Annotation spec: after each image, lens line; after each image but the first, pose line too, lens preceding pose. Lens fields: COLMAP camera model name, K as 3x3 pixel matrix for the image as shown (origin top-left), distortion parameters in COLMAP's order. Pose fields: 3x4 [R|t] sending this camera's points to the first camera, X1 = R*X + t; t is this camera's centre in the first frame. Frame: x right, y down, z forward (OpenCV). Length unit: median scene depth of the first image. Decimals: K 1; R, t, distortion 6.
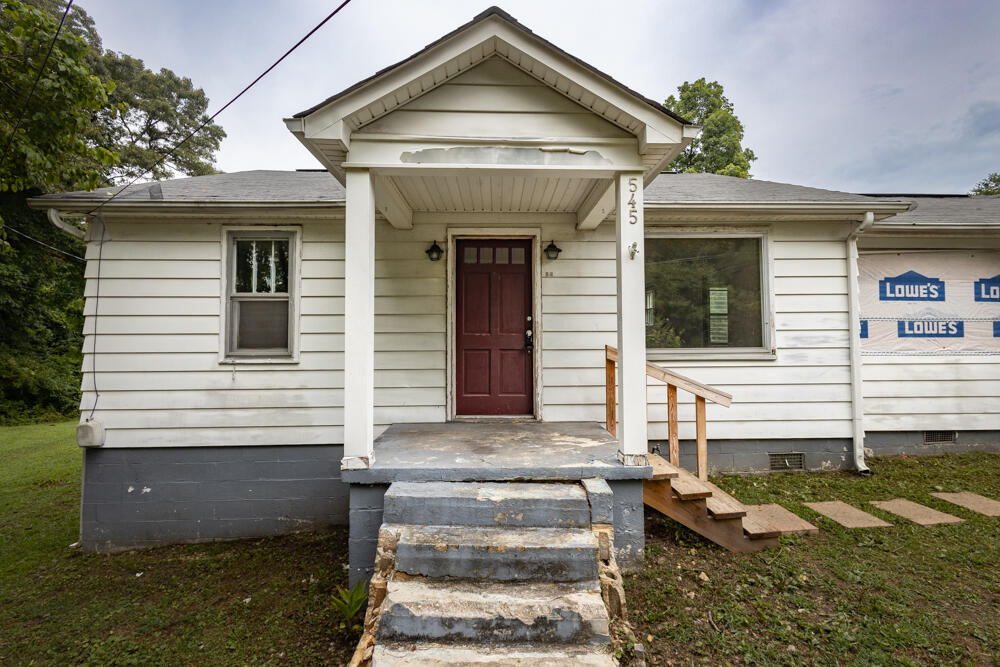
lens RADIAL K [[477.1, 0, 506.7], [0, 477.1, 317.5], [0, 0, 1]] dist [0.002286, -0.000100]
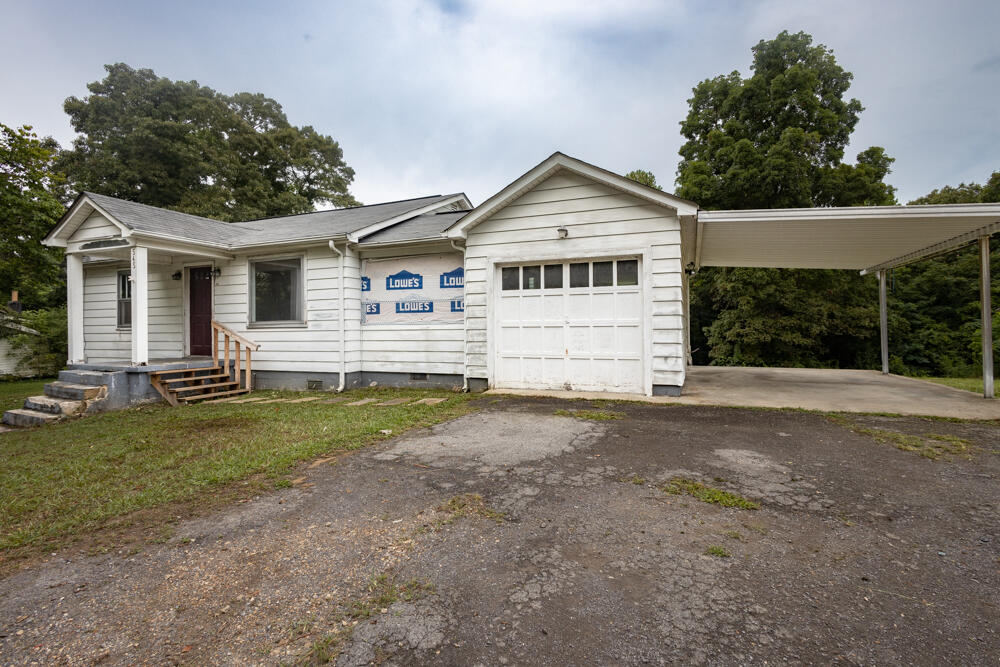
lens RADIAL K [[464.2, 0, 507.7], [0, 464.2, 319.5], [0, 0, 1]] dist [0.004634, 0.000017]
pose [[0.916300, -0.012381, -0.400302, 1.943485], [0.026941, 0.999164, 0.030765, 0.027600], [0.399586, -0.038974, 0.915867, -0.277771]]
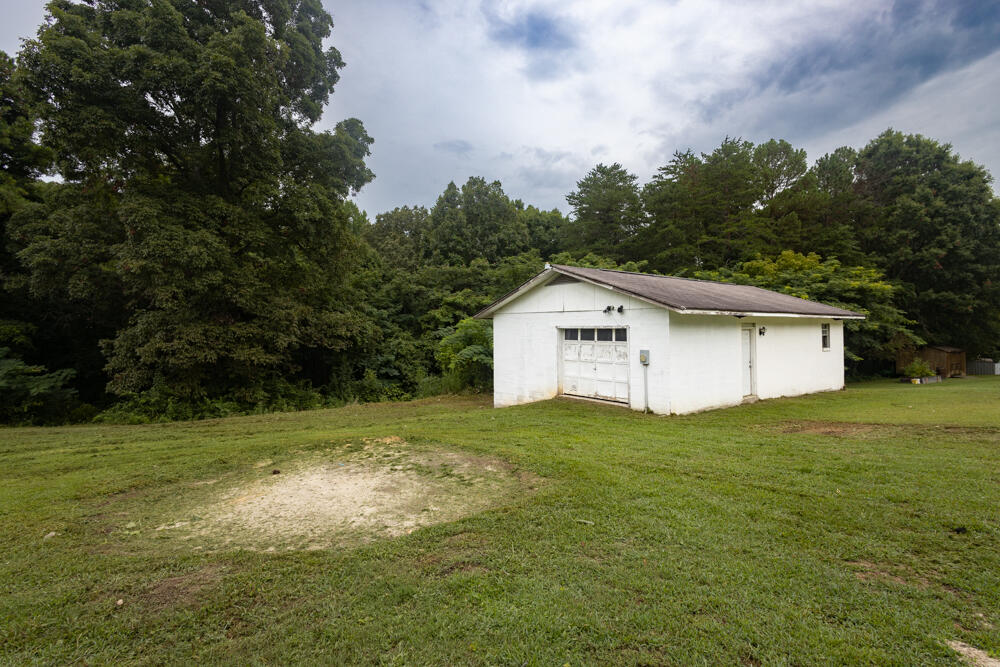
lens RADIAL K [[473.4, 0, 500.0], [0, 473.4, 318.3], [0, 0, 1]] dist [0.001565, -0.000124]
pose [[0.844679, 0.007550, 0.535220, 2.544456], [-0.021226, 0.999586, 0.019400, 0.113698], [-0.534852, -0.027747, 0.844490, 2.125197]]
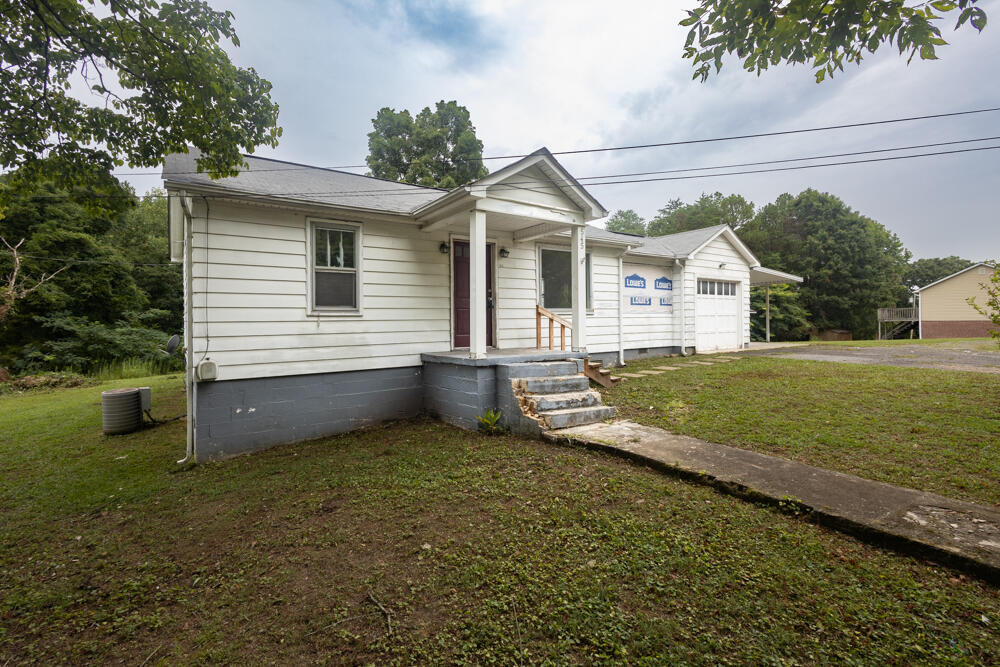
lens RADIAL K [[464.2, 0, 507.7], [0, 464.2, 319.5], [0, 0, 1]] dist [0.004634, 0.000017]
pose [[0.834347, -0.004658, 0.551220, -0.839217], [-0.016210, 0.999325, 0.032981, 0.051222], [-0.551001, -0.036453, 0.833708, -0.453569]]
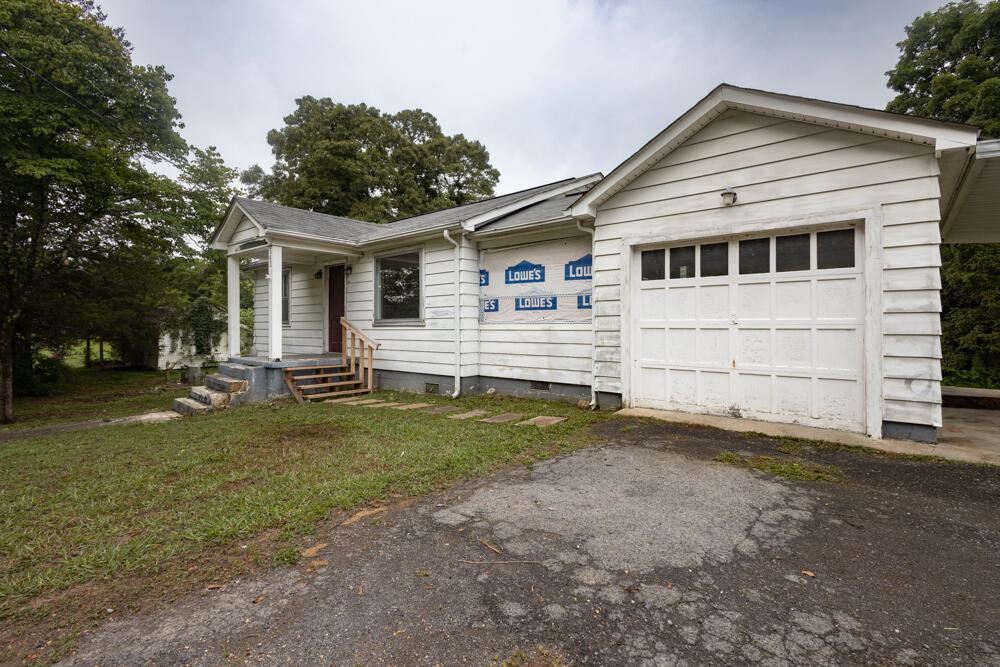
lens RADIAL K [[464.2, 0, 507.7], [0, 464.2, 319.5], [0, 0, 1]] dist [0.004634, 0.000017]
pose [[0.747978, -0.006703, -0.663689, 1.847657], [0.029802, 0.999280, 0.023495, 0.038702], [0.663054, -0.037353, 0.747639, -0.003774]]
